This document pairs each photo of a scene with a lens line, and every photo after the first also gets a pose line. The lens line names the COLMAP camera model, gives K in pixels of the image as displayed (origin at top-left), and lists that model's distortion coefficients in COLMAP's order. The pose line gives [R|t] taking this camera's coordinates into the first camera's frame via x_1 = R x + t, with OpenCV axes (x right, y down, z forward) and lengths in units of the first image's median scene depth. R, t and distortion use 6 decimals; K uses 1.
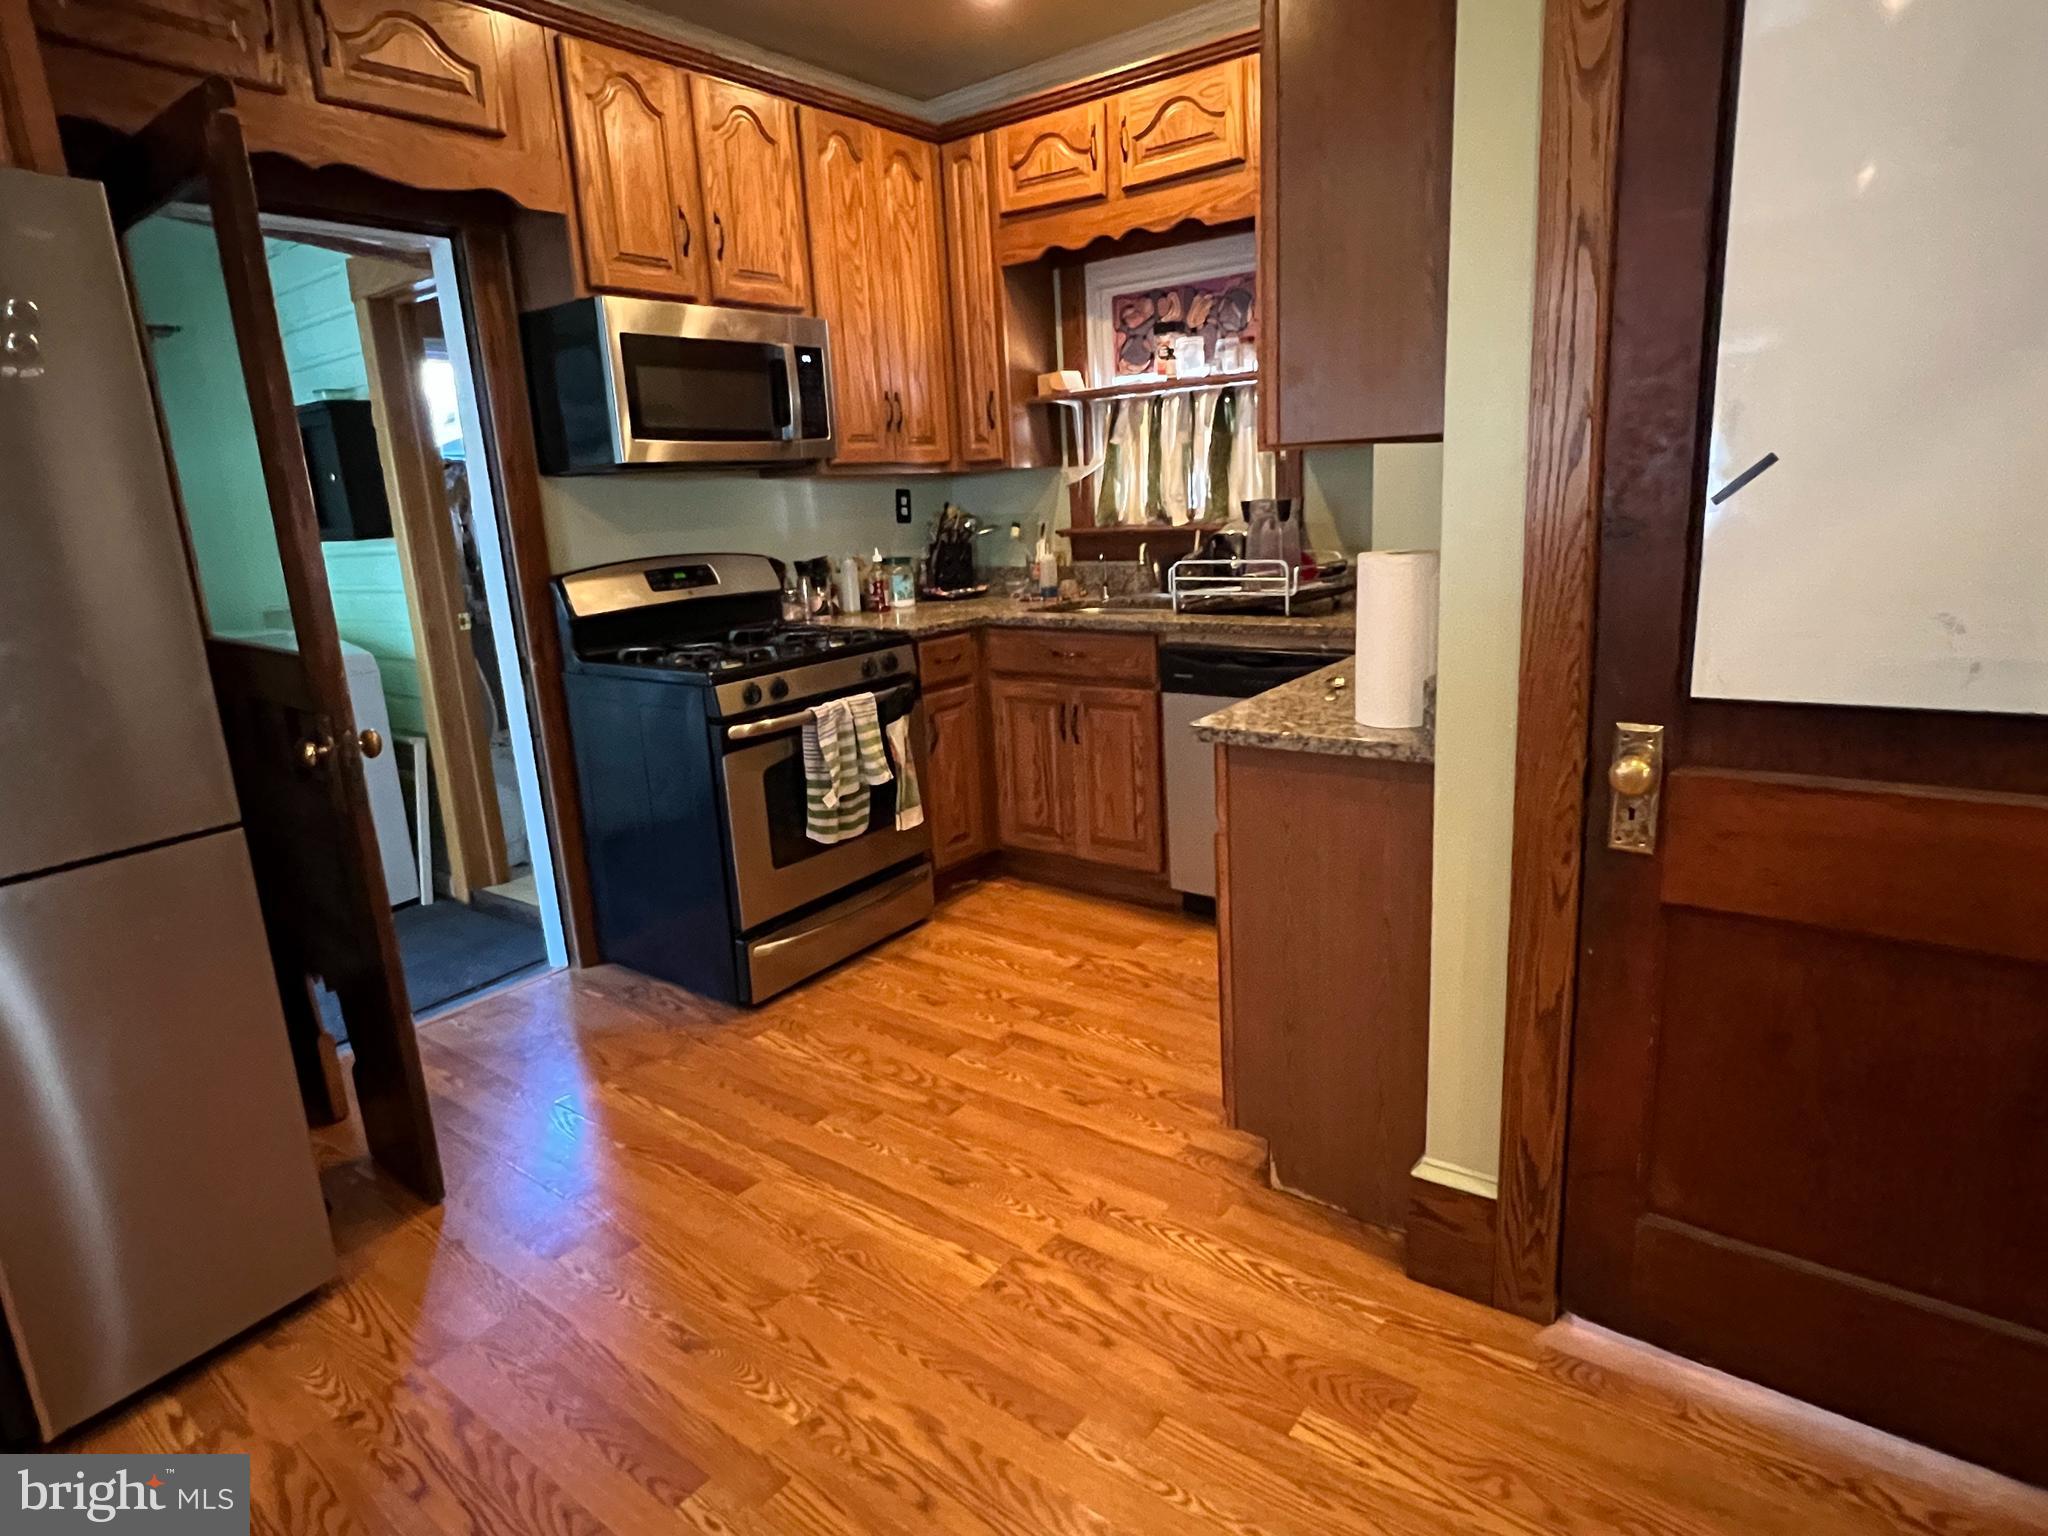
lens RADIAL K [[1150.5, 0, 1024.0], [0, 1150.5, 768.0], [0, 0, 1]] dist [-0.006444, -0.000912]
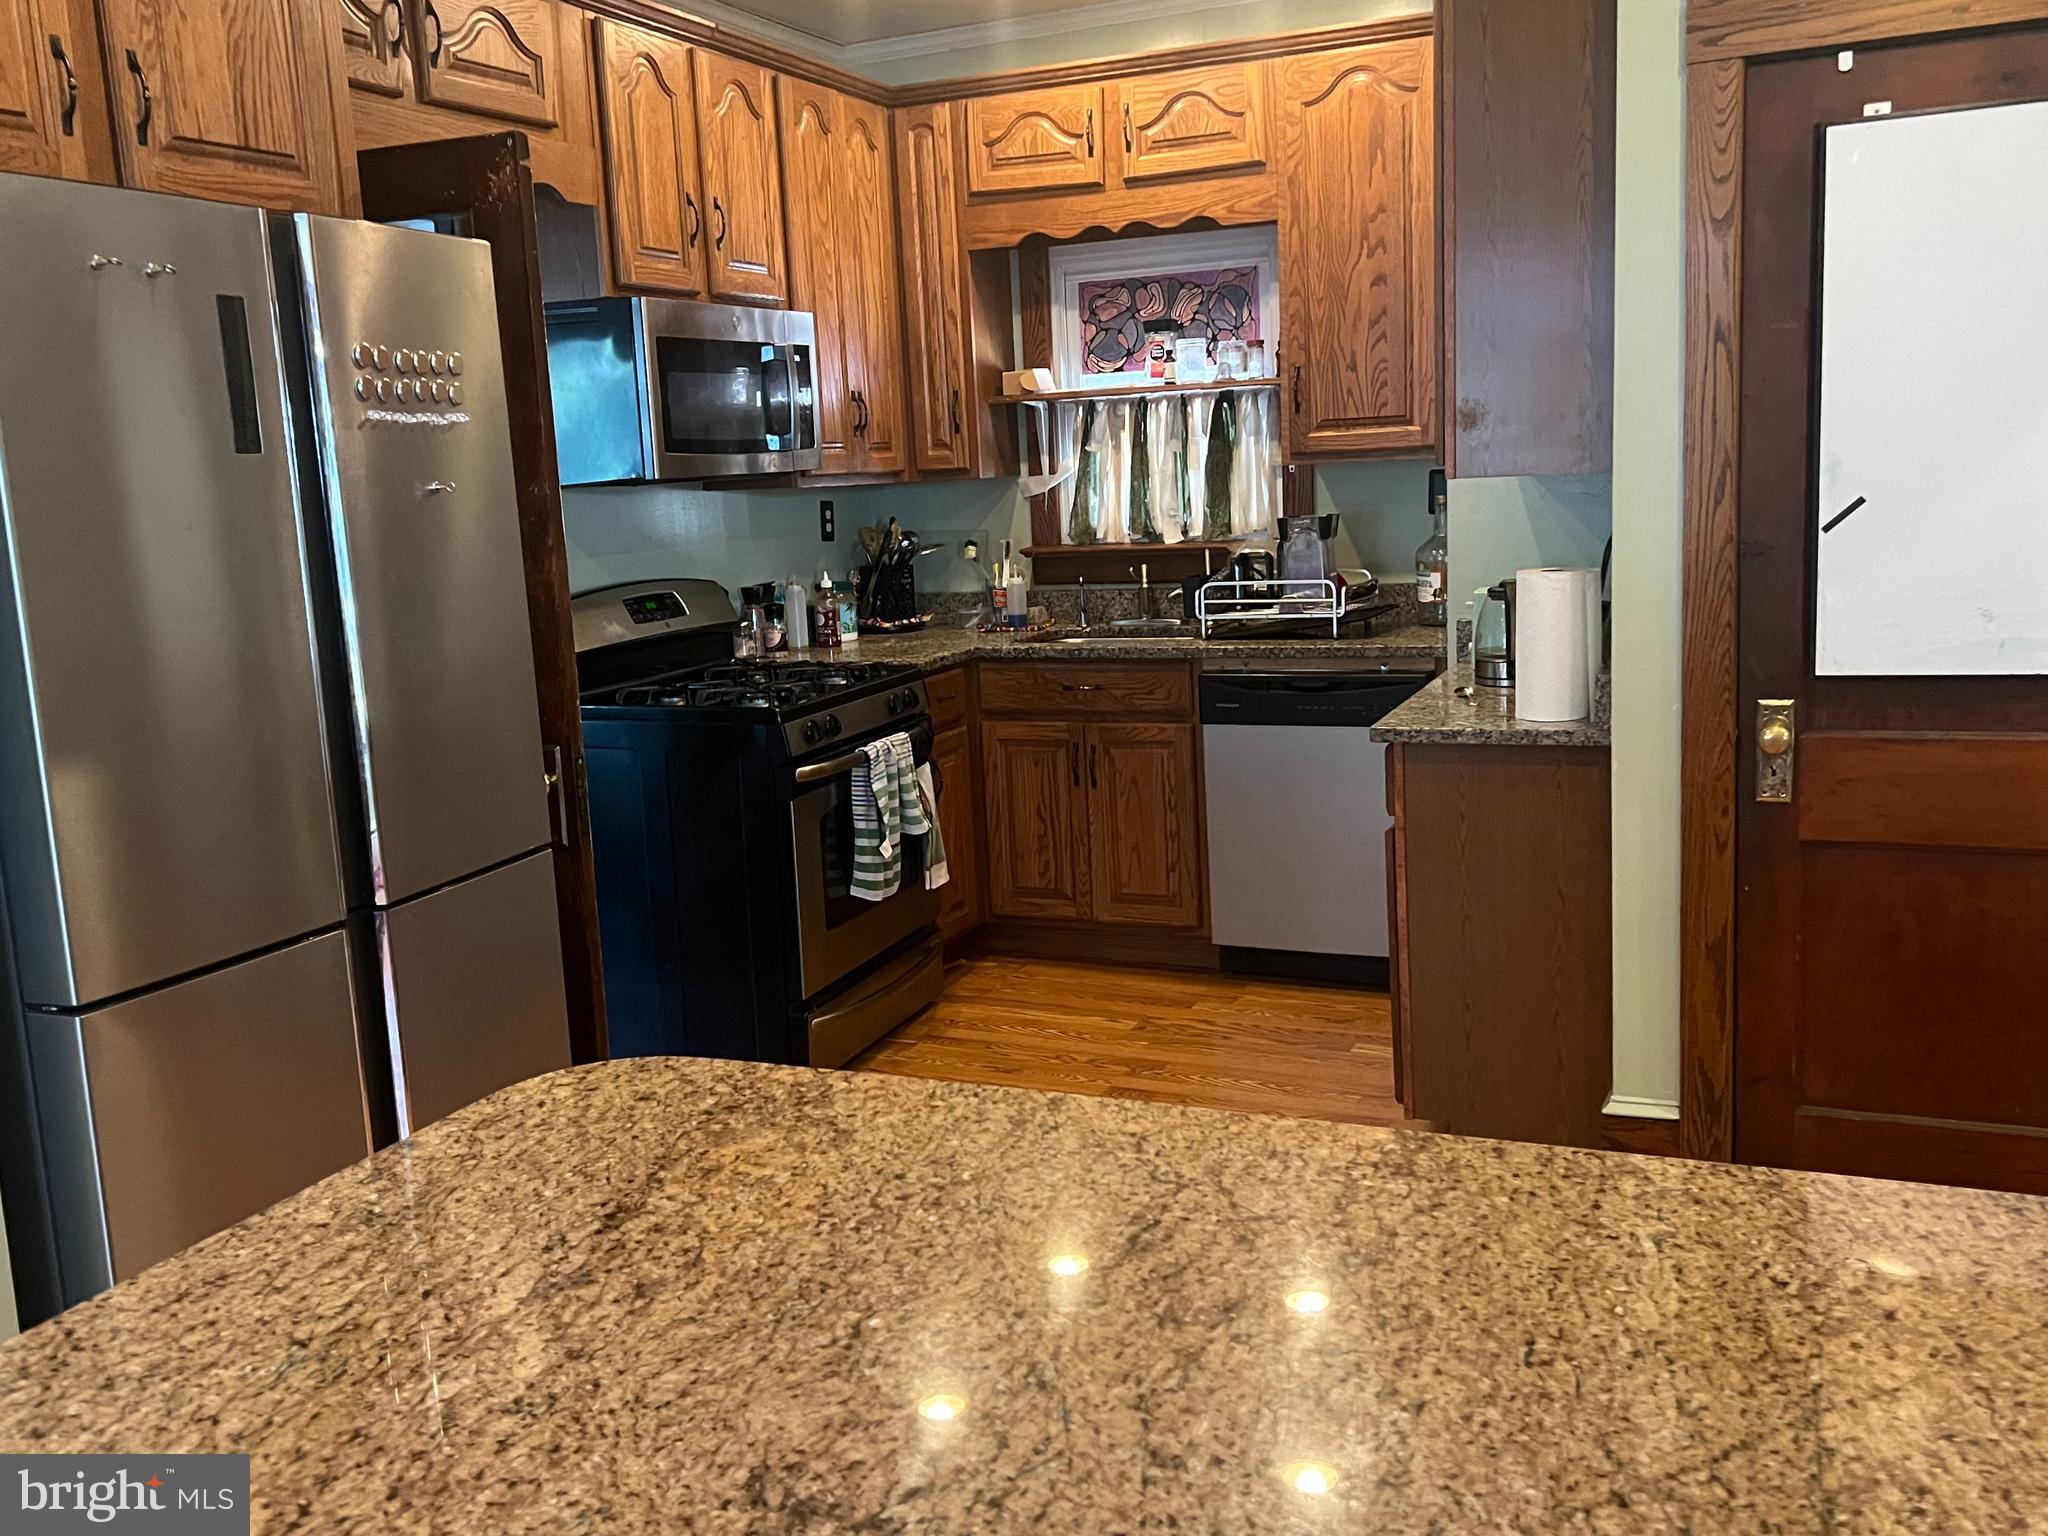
lens RADIAL K [[1833.5, 0, 1024.0], [0, 1833.5, 768.0], [0, 0, 1]] dist [0.137113, -0.307287]
pose [[0.971673, -0.034072, 0.233859, -0.345331], [0.052602, 0.995910, -0.073461, 0.065526], [-0.230400, 0.083681, 0.969491, -0.366314]]
